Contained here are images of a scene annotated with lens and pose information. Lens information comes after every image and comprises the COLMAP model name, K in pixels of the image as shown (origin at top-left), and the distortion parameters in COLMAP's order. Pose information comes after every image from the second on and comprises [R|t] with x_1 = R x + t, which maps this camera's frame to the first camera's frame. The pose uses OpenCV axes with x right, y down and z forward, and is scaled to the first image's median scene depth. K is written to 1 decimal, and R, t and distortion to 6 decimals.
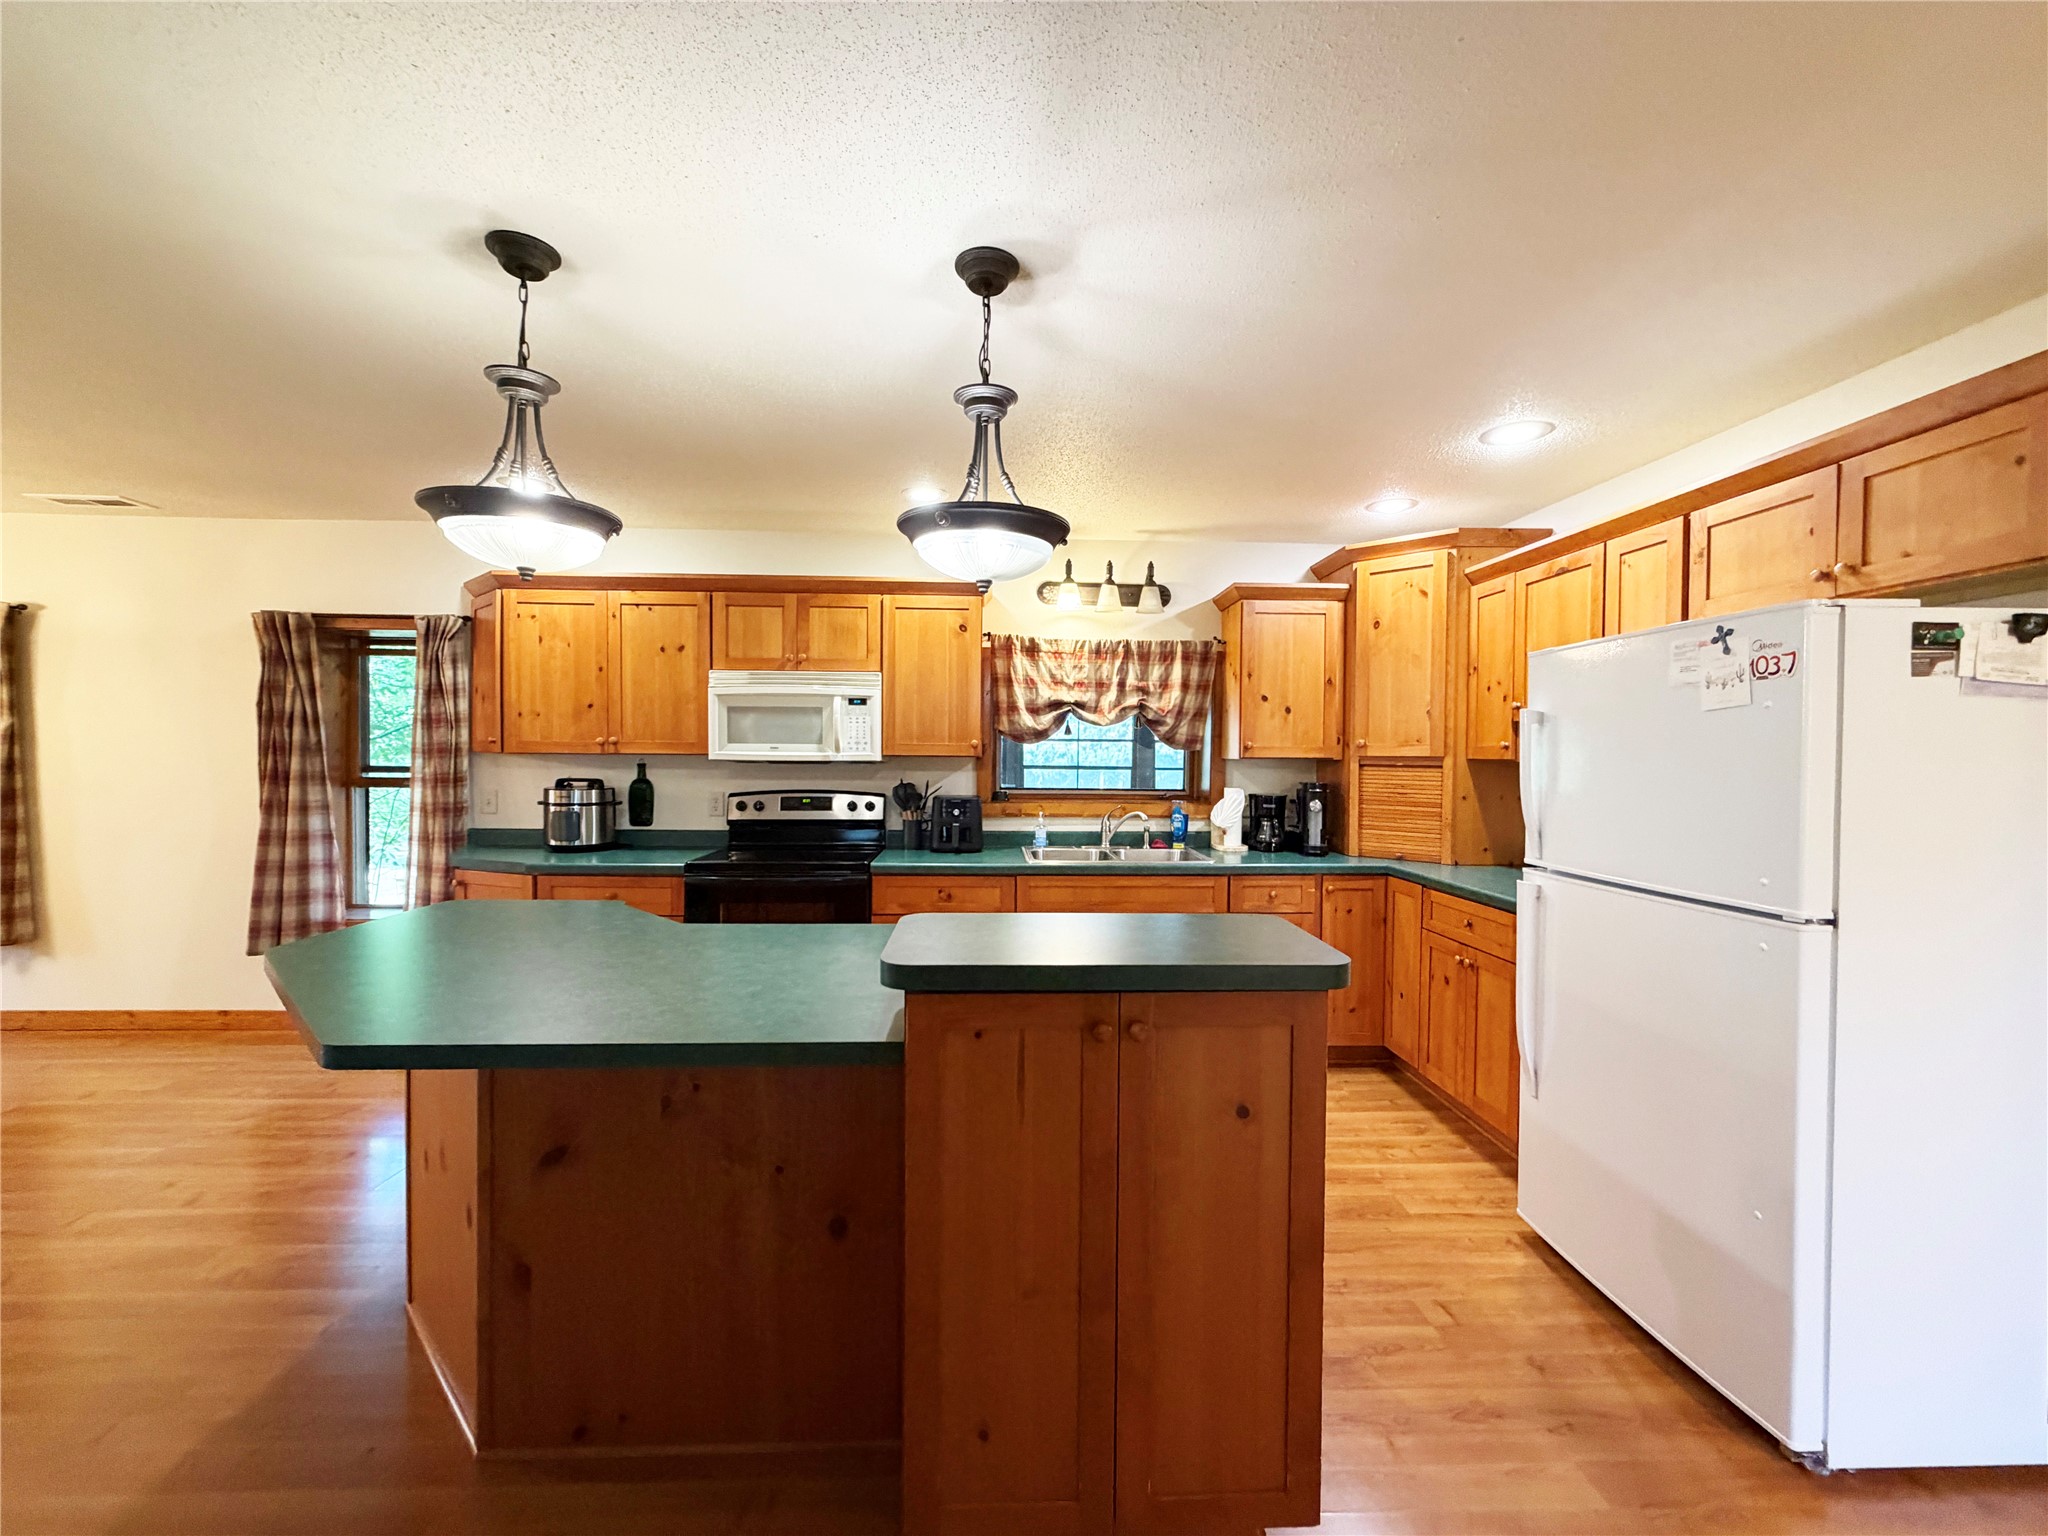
lens RADIAL K [[812.3, 0, 1022.6], [0, 812.3, 764.8], [0, 0, 1]] dist [-0.000074, -0.000086]
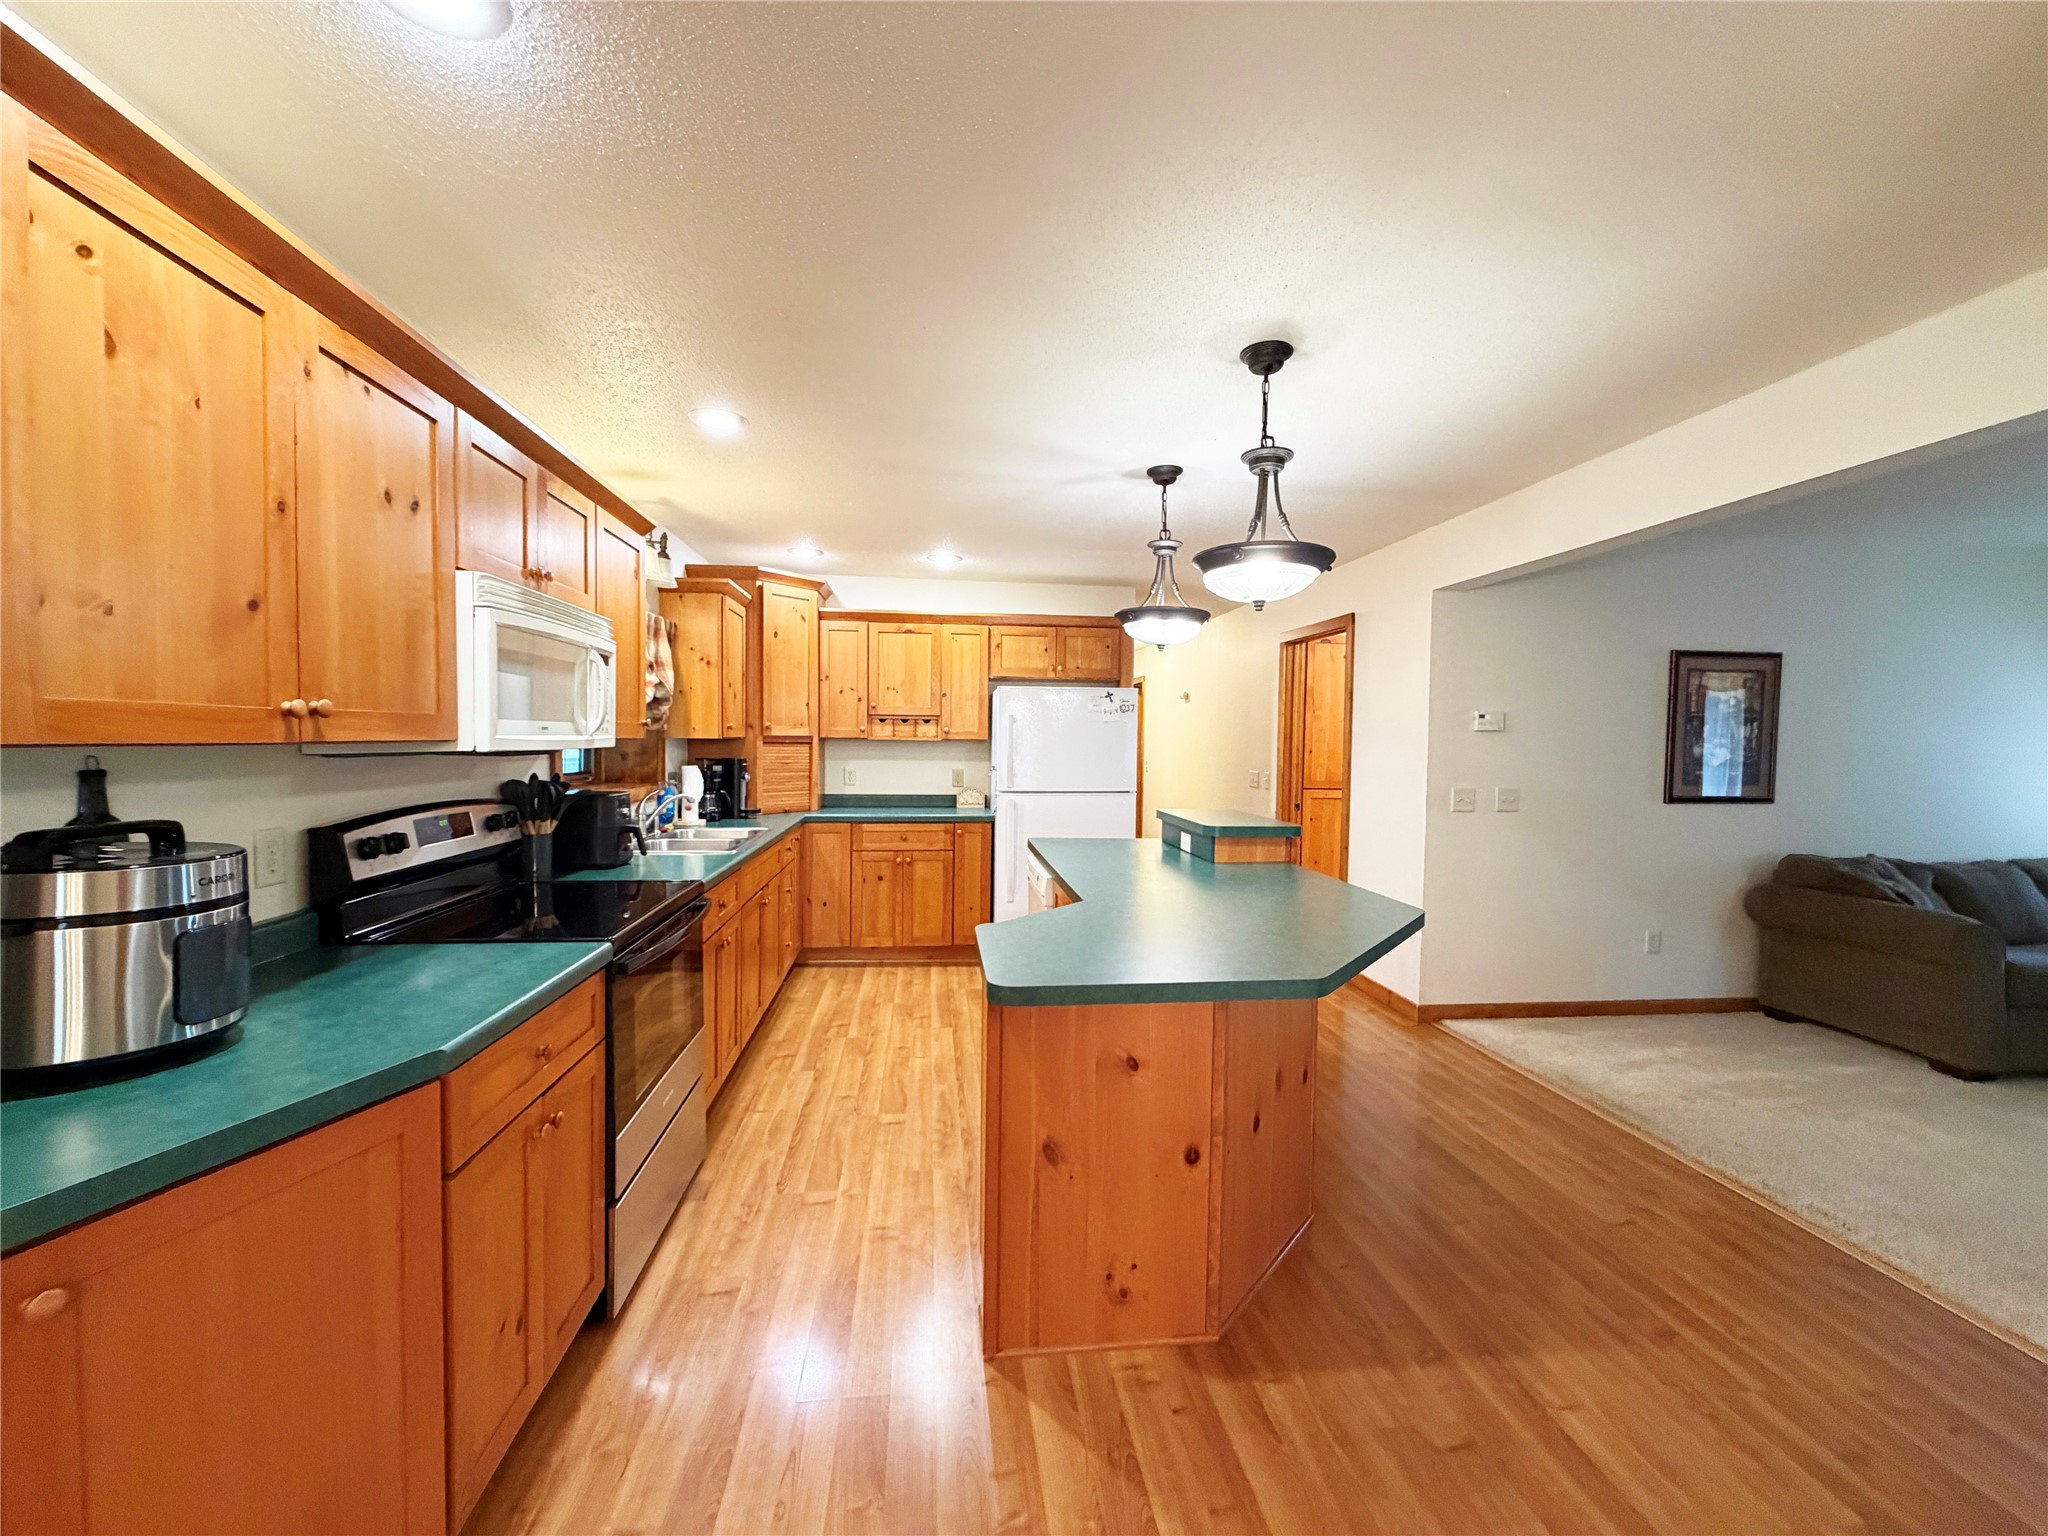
lens RADIAL K [[812.3, 0, 1023.7], [0, 812.3, 760.8], [0, 0, 1]] dist [-0.000074, -0.000086]
pose [[-0.075830, -0.040276, 0.996307, -1.004743], [0.001002, 0.999180, 0.040469, -0.024947], [-0.997120, 0.004067, -0.075727, 0.791397]]
